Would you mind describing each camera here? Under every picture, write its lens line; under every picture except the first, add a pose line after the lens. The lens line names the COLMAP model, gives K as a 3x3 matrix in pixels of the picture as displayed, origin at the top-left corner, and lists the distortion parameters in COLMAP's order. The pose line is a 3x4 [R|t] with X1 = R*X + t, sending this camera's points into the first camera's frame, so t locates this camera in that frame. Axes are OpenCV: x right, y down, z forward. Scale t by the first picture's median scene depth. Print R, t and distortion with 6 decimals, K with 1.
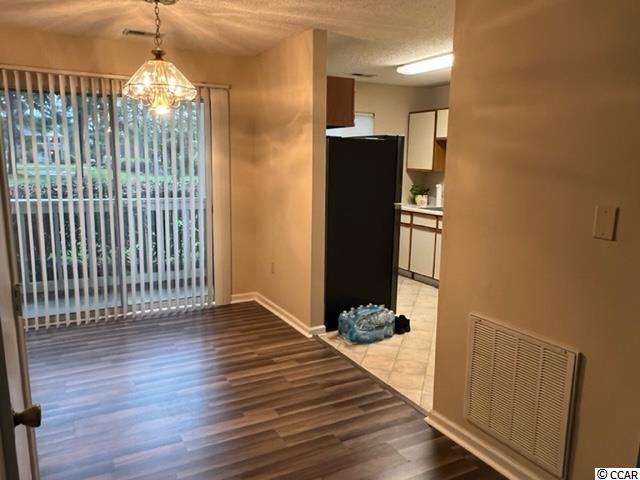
lens RADIAL K [[484.6, 0, 320.0], [0, 484.6, 240.0], [0, 0, 1]] dist [0.003838, -0.002206]
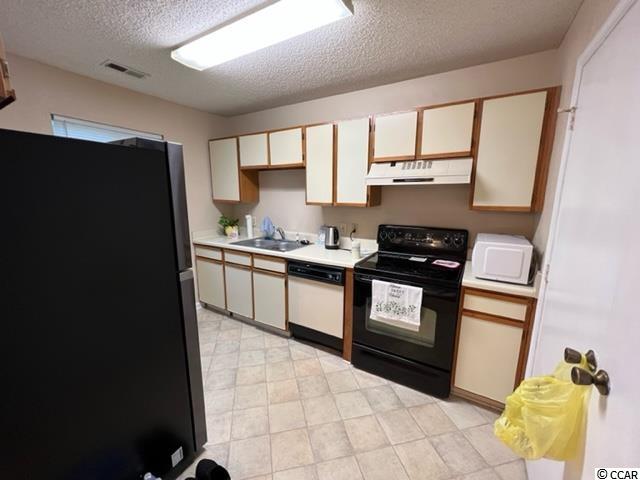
lens RADIAL K [[263.5, 0, 320.0], [0, 263.5, 240.0], [0, 0, 1]] dist [-0.000699, -0.000042]
pose [[0.865270, -0.105321, 0.490118, 0.155995], [0.095120, 0.994413, 0.045759, -0.114225], [-0.492199, 0.007026, 0.870454, 0.696005]]
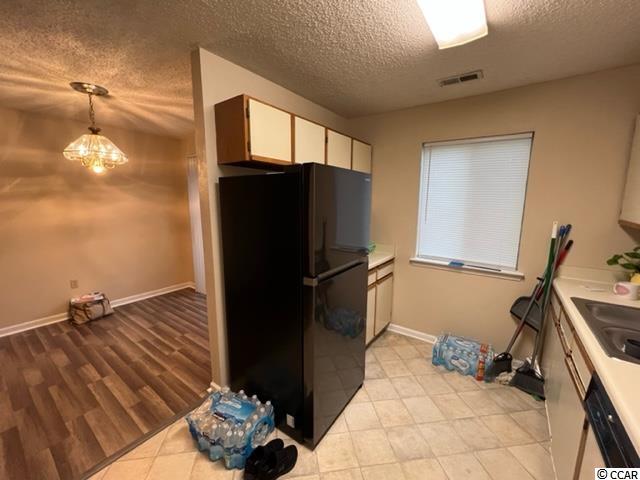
lens RADIAL K [[263.5, 0, 320.0], [0, 263.5, 240.0], [0, 0, 1]] dist [-0.000699, -0.000042]
pose [[0.421489, 0.124953, -0.898184, 0.479332], [-0.149438, 0.986491, 0.067112, -0.152534], [0.894436, 0.105936, 0.434467, 0.907824]]
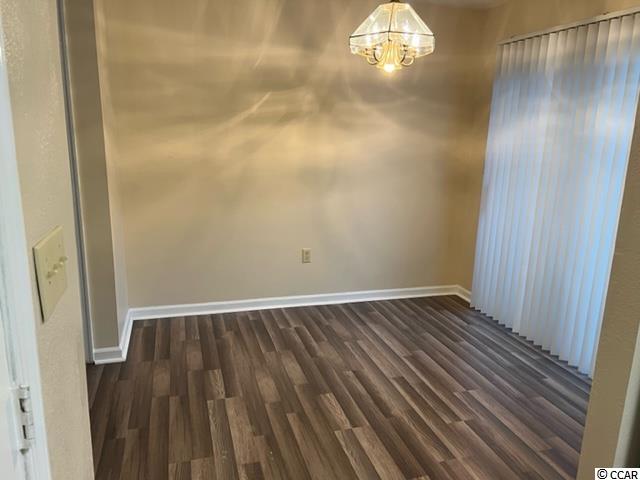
lens RADIAL K [[478.0, 0, 320.0], [0, 478.0, 240.0], [0, 0, 1]] dist [-0.000099, -0.002269]
pose [[-0.213545, 0.194431, -0.957390, 0.362219], [-0.191838, 0.952569, 0.236241, -0.116717], [0.957913, 0.234111, -0.166117, 0.779550]]
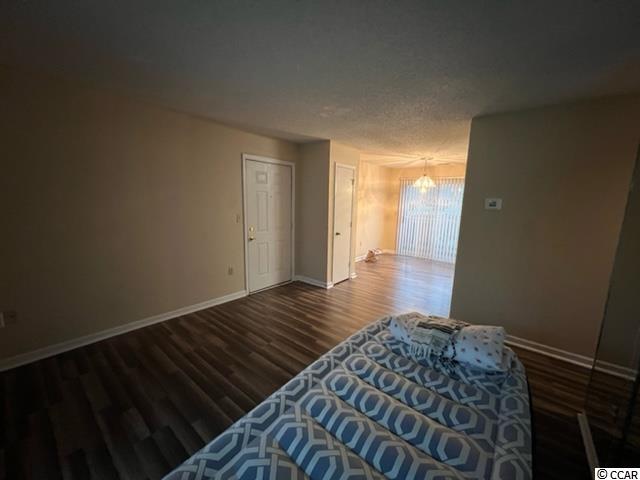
lens RADIAL K [[257.6, 0, 320.0], [0, 257.6, 240.0], [0, 0, 1]] dist [-0.007874, 0.000255]
pose [[0.370750, 0.136507, -0.918646, 0.830289], [-0.172075, 0.982110, 0.076491, 0.046989], [0.912653, 0.129717, 0.387606, -0.245672]]
